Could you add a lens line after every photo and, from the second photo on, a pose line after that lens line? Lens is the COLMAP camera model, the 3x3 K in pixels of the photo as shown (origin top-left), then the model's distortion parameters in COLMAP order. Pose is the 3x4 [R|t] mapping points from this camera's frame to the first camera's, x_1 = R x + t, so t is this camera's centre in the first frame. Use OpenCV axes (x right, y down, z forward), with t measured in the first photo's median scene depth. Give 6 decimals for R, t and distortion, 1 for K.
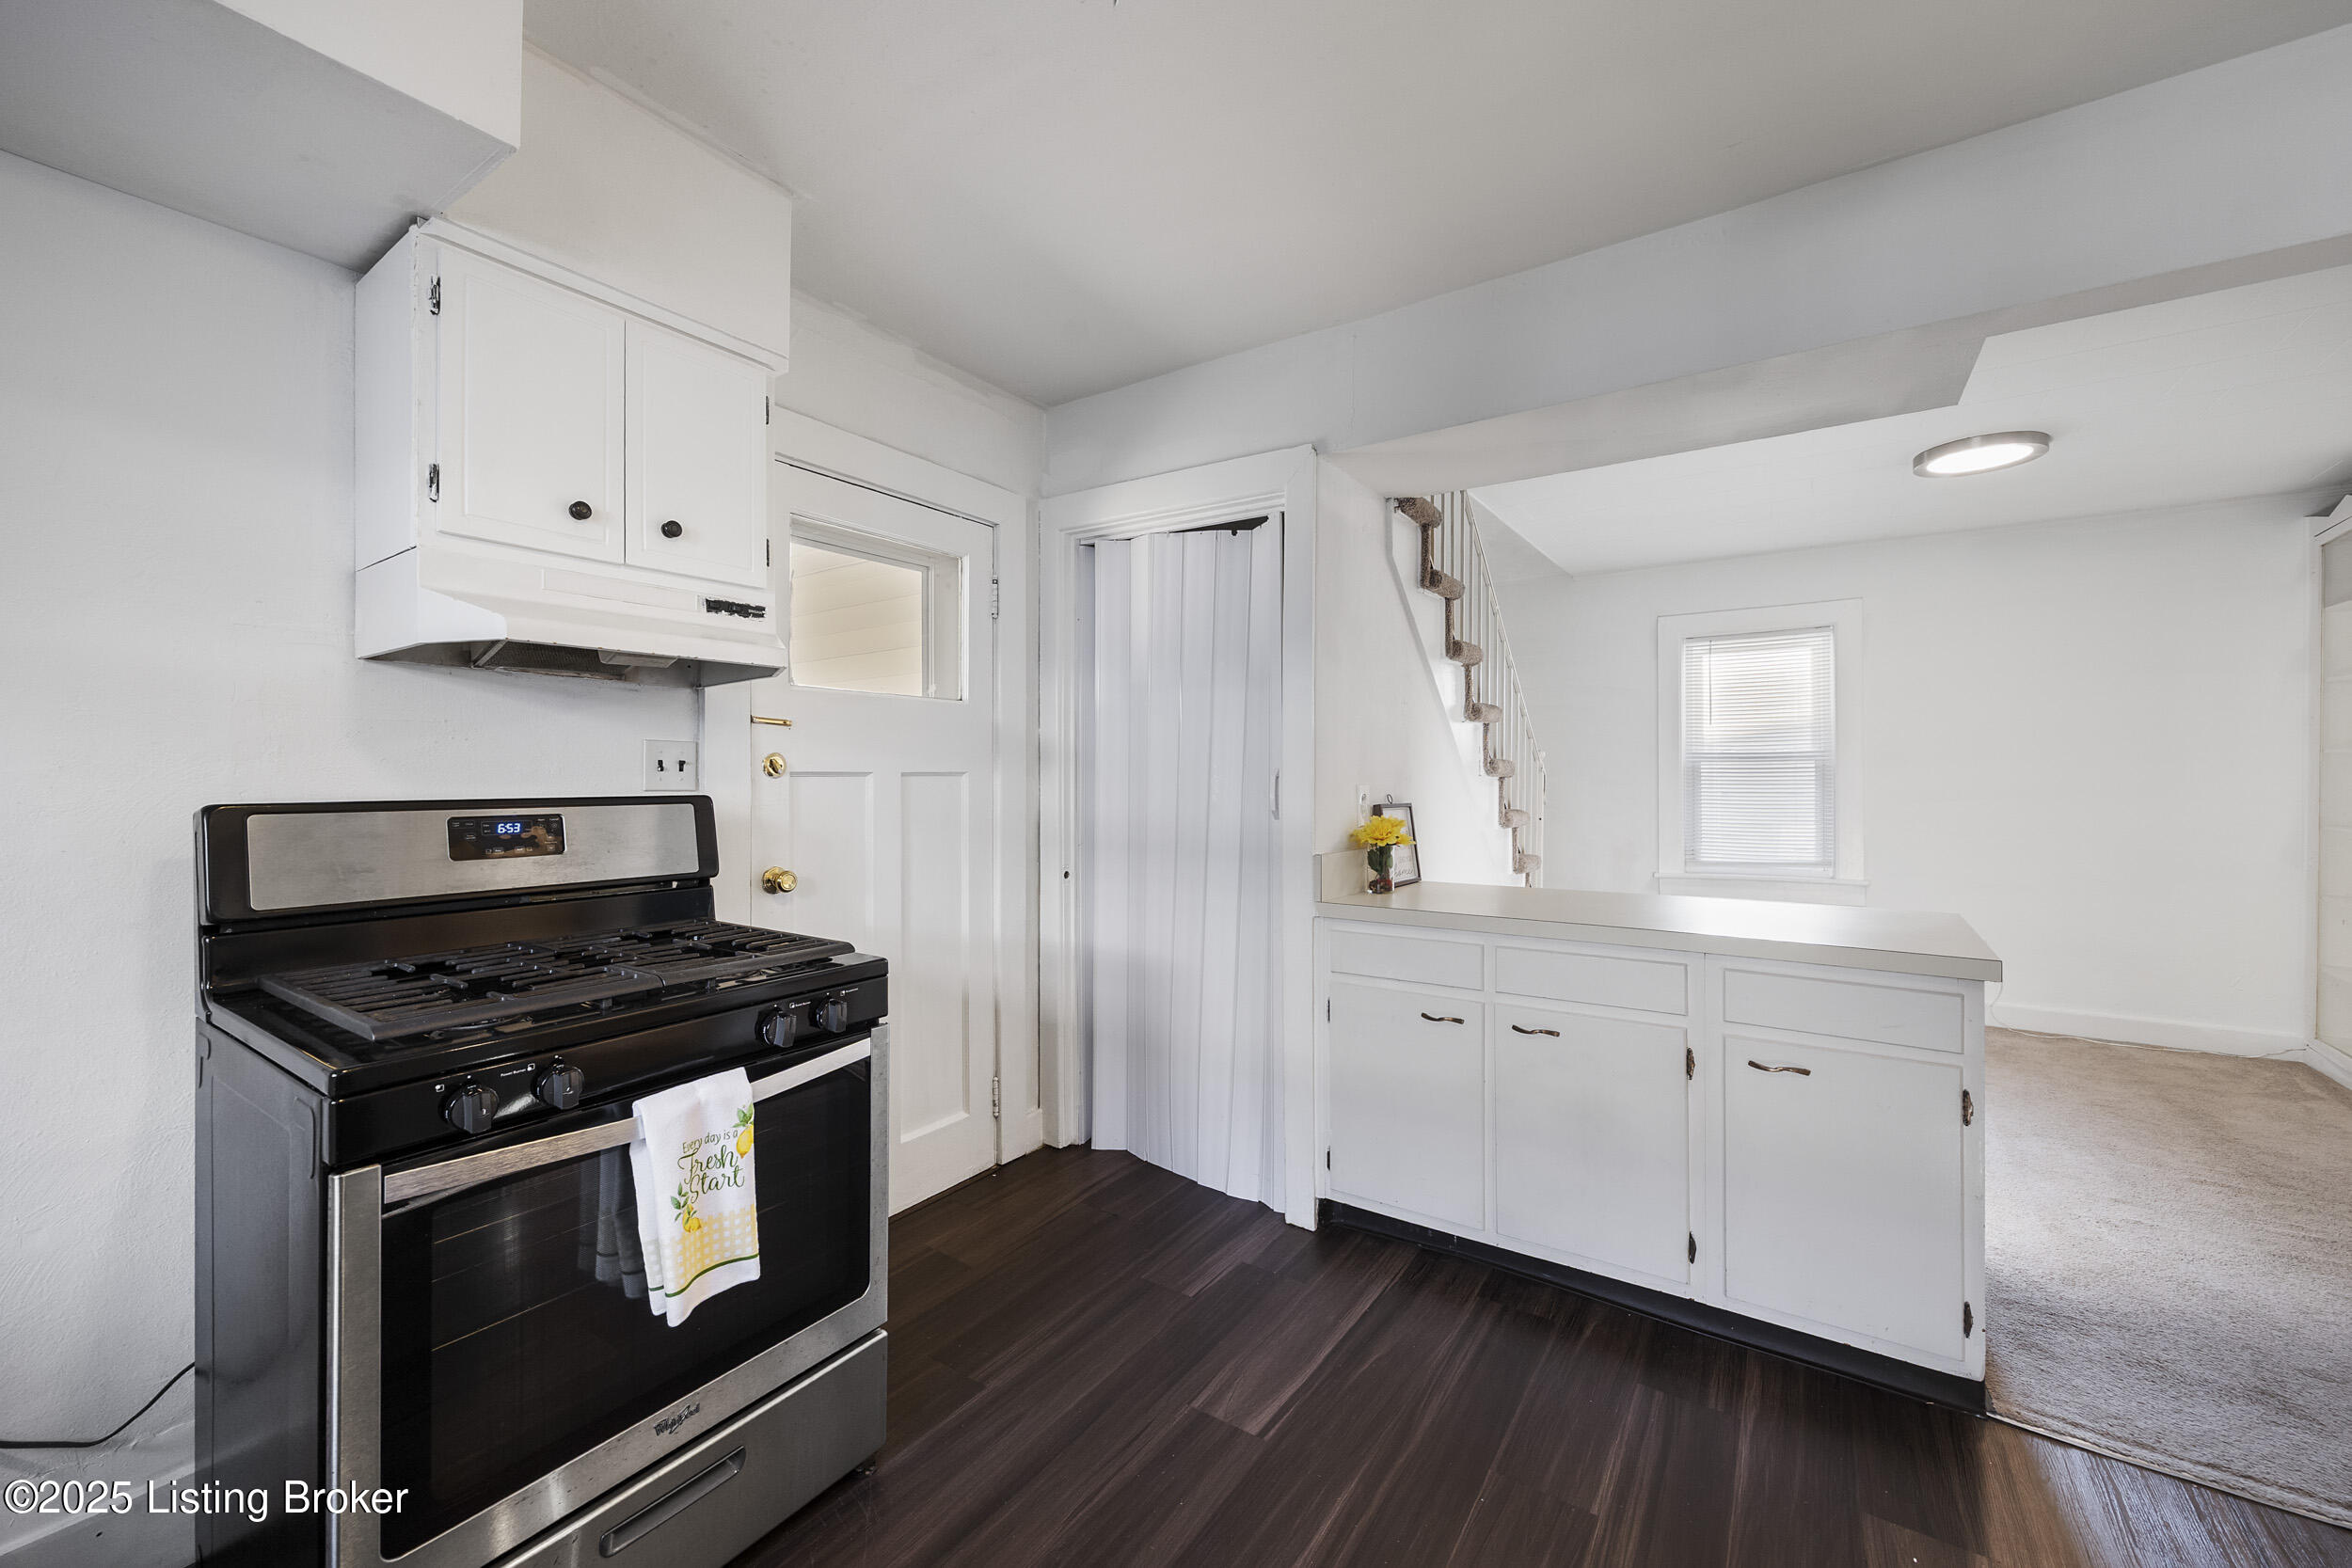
lens RADIAL K [[909.3, 0, 1178.2], [0, 909.3, 775.2], [0, 0, 1]] dist [-0.000982, -0.000820]
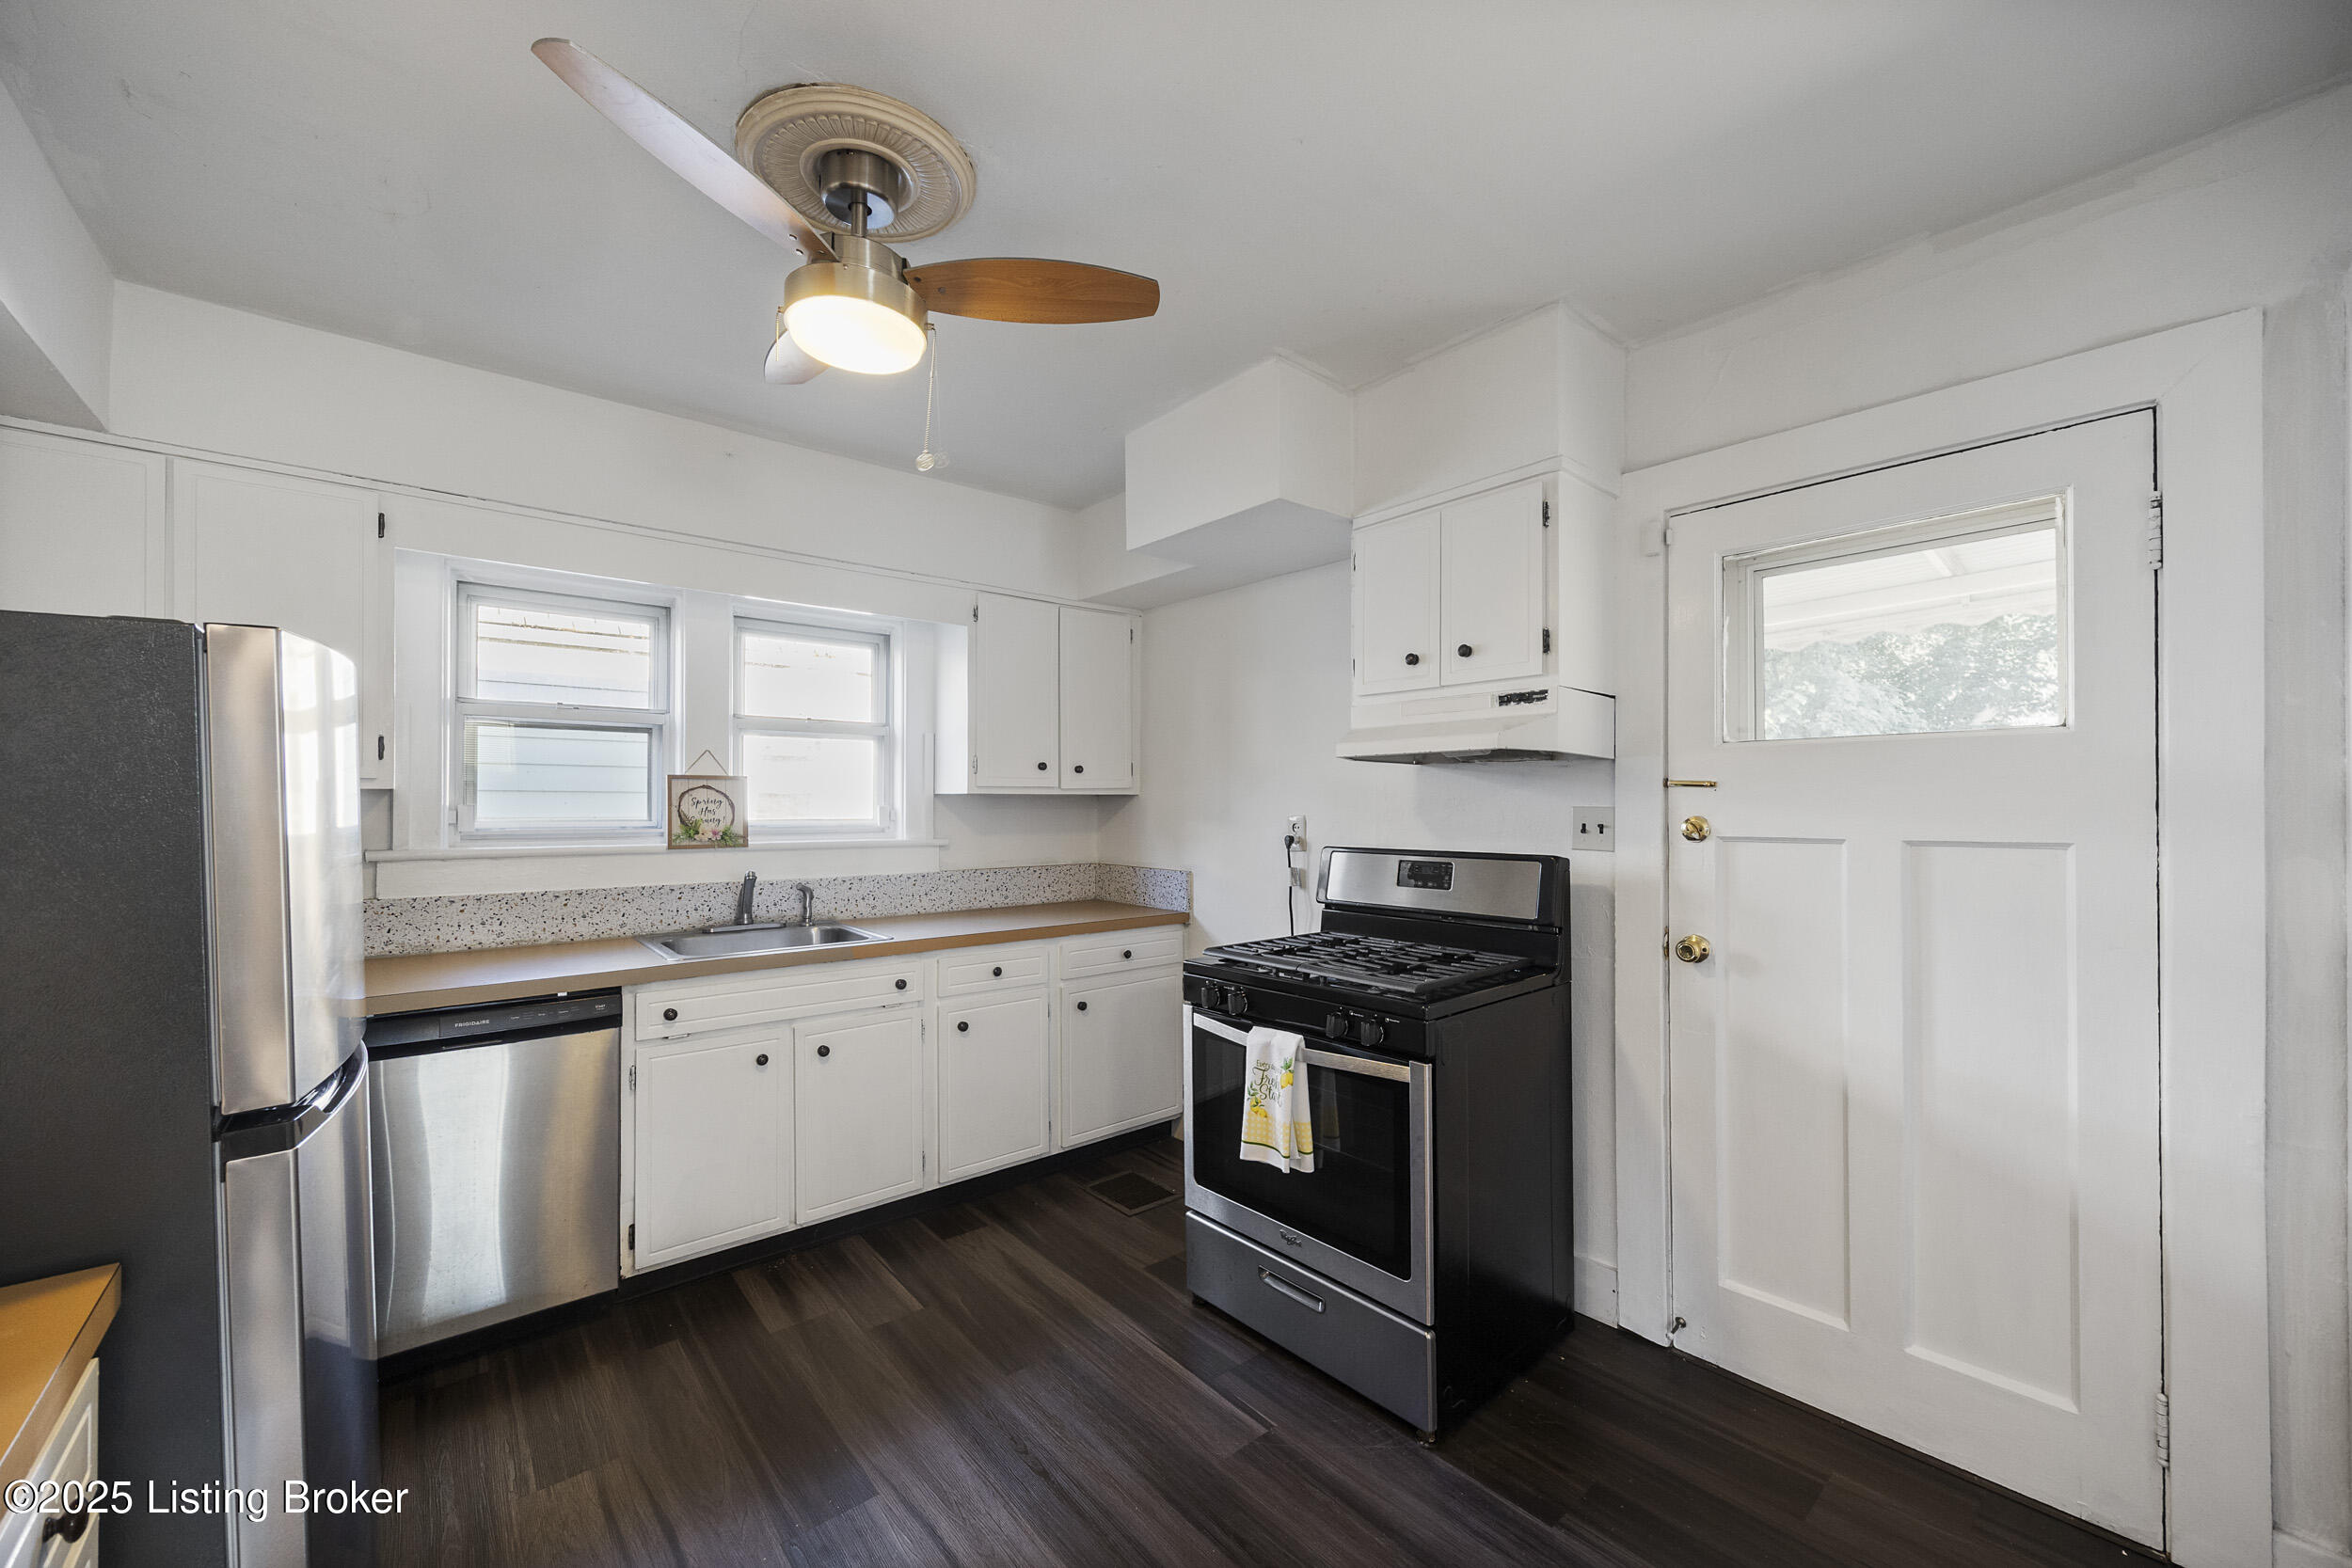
lens RADIAL K [[909.3, 0, 1185.6], [0, 909.3, 801.4], [0, 0, 1]] dist [-0.000982, -0.000820]
pose [[-0.251136, -0.002687, -0.967948, 0.638639], [0.002045, 0.999992, -0.003306, -0.039294], [0.967950, -0.002810, -0.251129, 0.738508]]
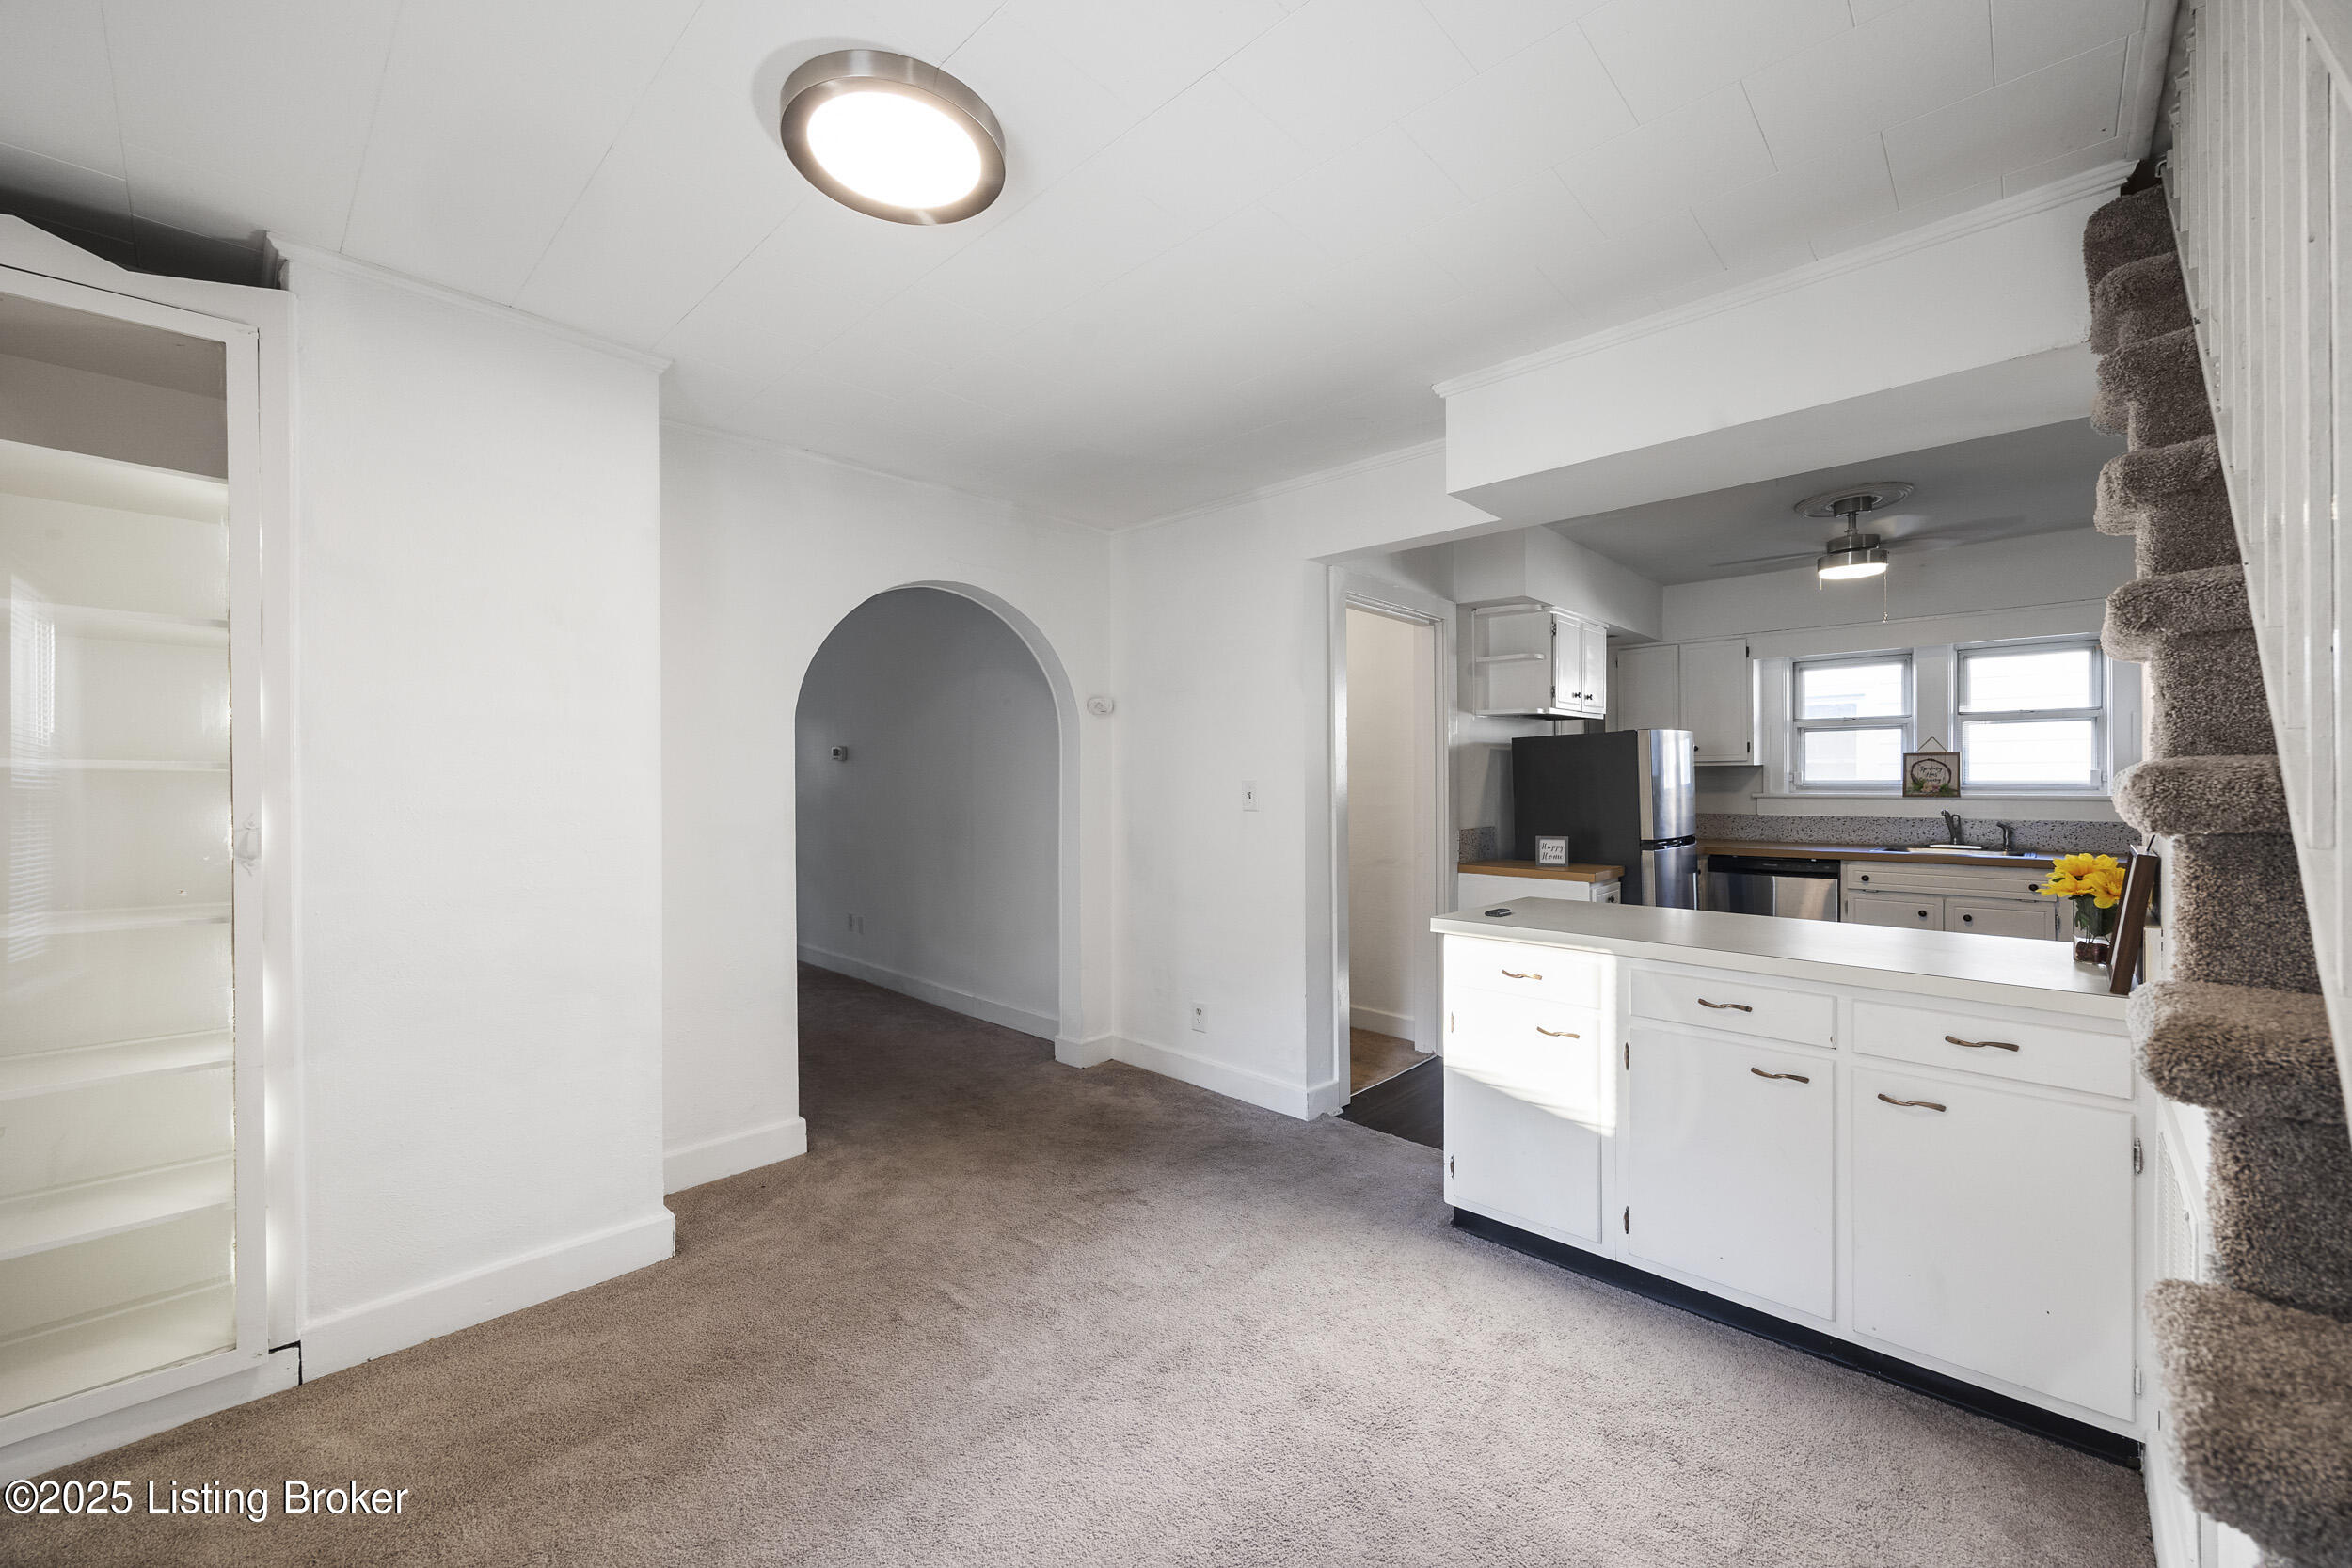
lens RADIAL K [[909.3, 0, 1174.2], [0, 909.3, 781.5], [0, 0, 1]] dist [-0.000982, -0.000820]
pose [[-0.988128, 0.006513, 0.153493, 1.006084], [0.006299, 0.999978, -0.001879, -0.020607], [-0.153502, -0.000890, -0.988148, 2.209378]]
